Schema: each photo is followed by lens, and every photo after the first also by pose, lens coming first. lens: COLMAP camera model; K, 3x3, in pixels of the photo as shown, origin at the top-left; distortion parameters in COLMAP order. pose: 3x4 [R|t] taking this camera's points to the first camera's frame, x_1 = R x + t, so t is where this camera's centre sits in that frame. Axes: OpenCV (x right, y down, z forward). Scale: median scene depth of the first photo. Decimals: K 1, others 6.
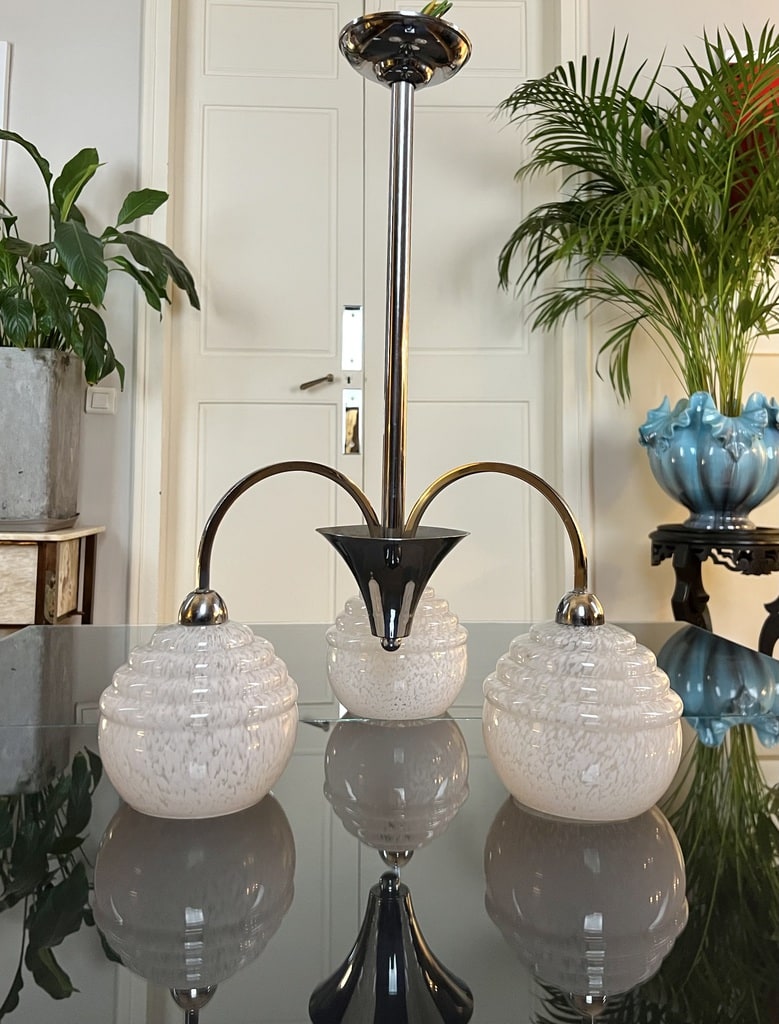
lens RADIAL K [[895.6, 0, 392.4], [0, 895.6, 399.6], [0, 0, 1]] dist [0.058612, -0.059080]
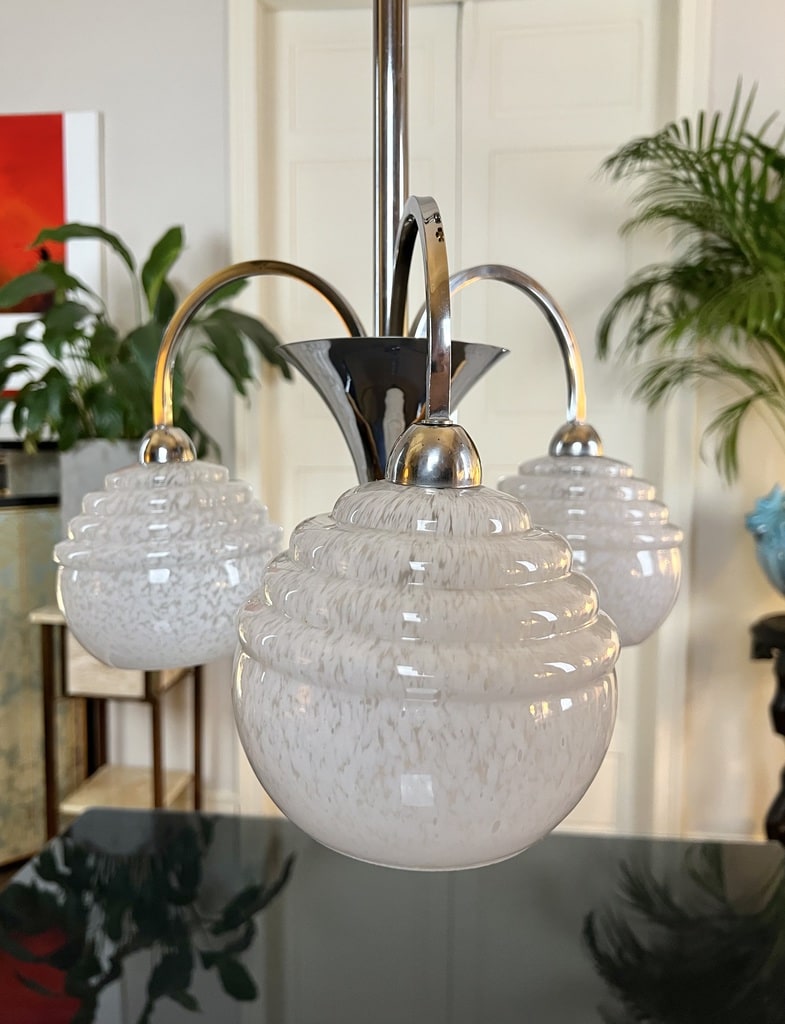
lens RADIAL K [[798.2, 0, 394.1], [0, 798.2, 492.2], [0, 0, 1]] dist [0.005870, -0.011020]
pose [[0.989081, 0.010698, -0.146983, 0.035282], [0.013167, 0.986959, 0.160435, -0.137689], [0.146783, -0.160618, 0.976041, 0.144399]]
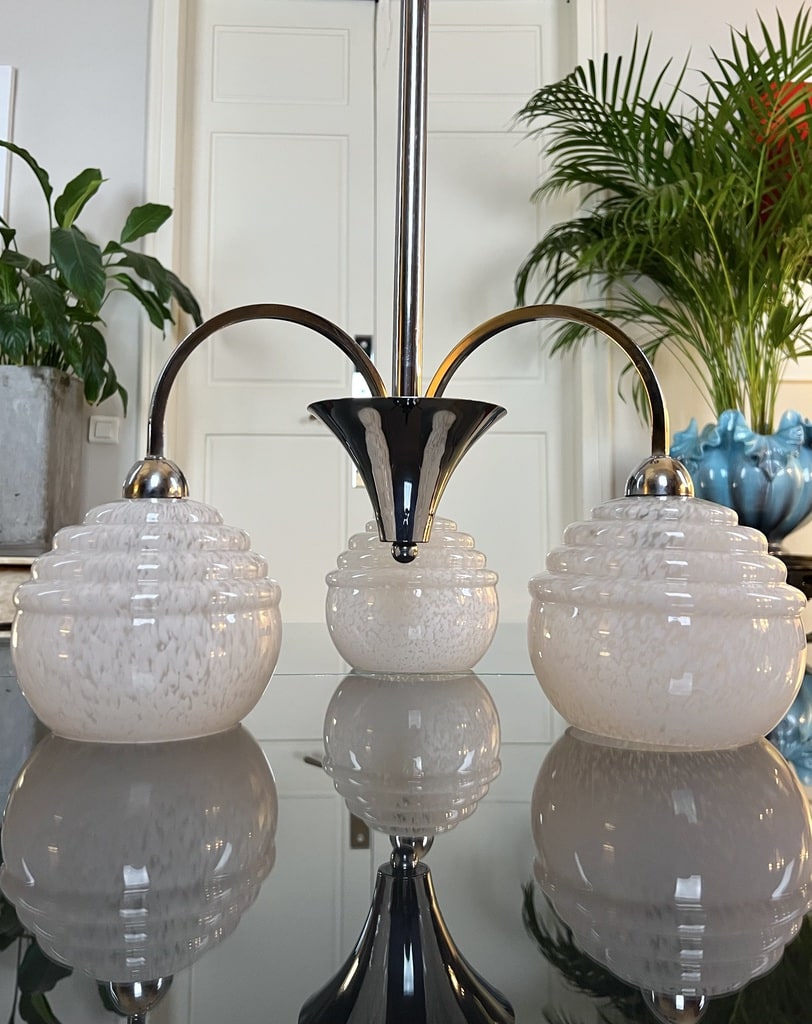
lens RADIAL K [[872.5, 0, 387.3], [0, 872.5, 457.9], [0, 0, 1]] dist [0.038574, -0.051931]
pose [[0.999809, -0.001851, -0.019448, -0.000588], [0.001366, 0.999689, -0.024917, 0.062737], [0.019488, 0.024885, 0.999500, 0.073626]]
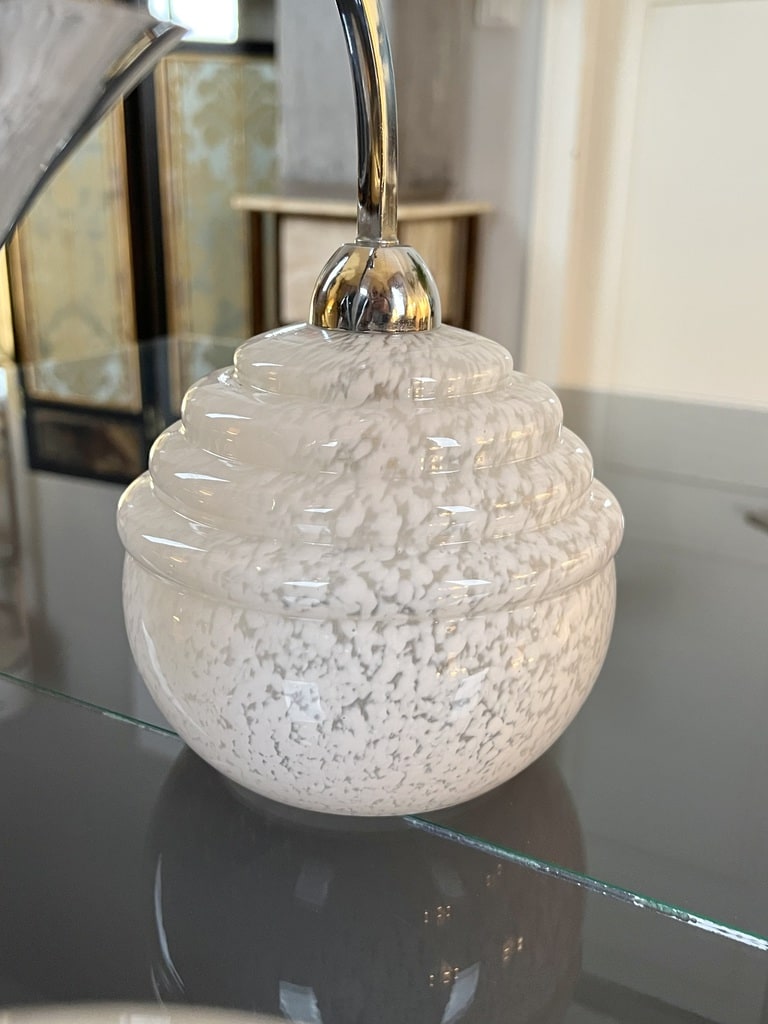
lens RADIAL K [[1035.9, 0, 385.3], [0, 1035.9, 511.3], [0, 0, 1]] dist [0.007432, 0.000000]
pose [[0.840963, 0.177103, -0.511289, 0.065467], [0.040014, 0.921976, 0.385173, 0.049306], [0.539612, -0.344375, 0.768261, 0.272766]]
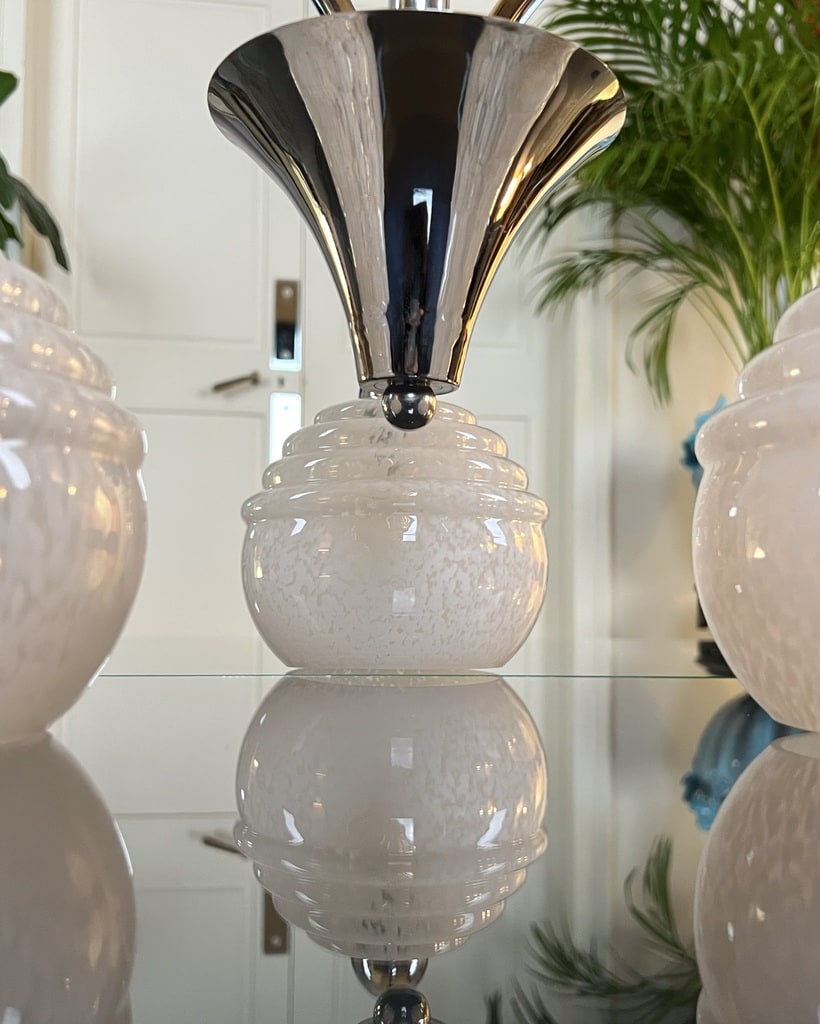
lens RADIAL K [[1061.5, 0, 406.2], [0, 1061.5, 546.9], [0, 0, 1]] dist [0.012331, 0.000000]
pose [[0.997244, 0.013361, 0.072983, -0.010626], [-0.015977, 0.999246, 0.035376, 0.094632], [-0.072455, -0.036445, 0.996706, 0.165479]]
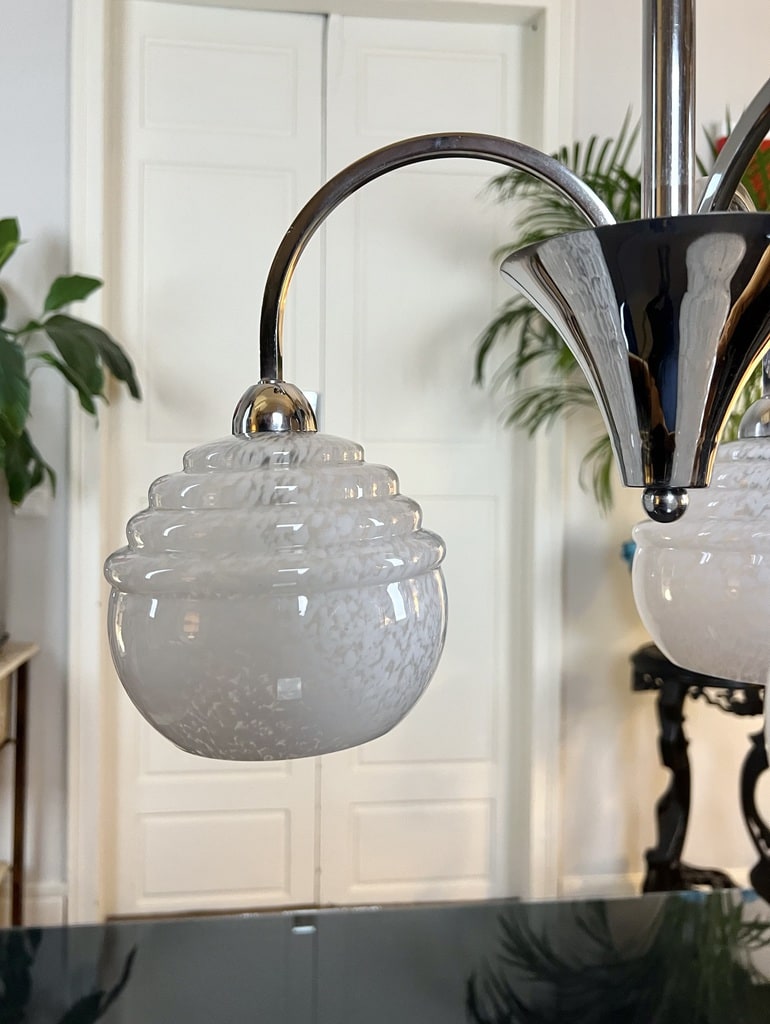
lens RADIAL K [[810.3, 0, 372.0], [0, 810.3, 483.4], [0, 0, 1]] dist [0.023128, -0.030137]
pose [[0.997613, 0.006950, 0.068709, -0.045459], [-0.013938, 0.994711, 0.101766, -0.119158], [-0.067638, -0.102480, 0.992433, 0.198237]]
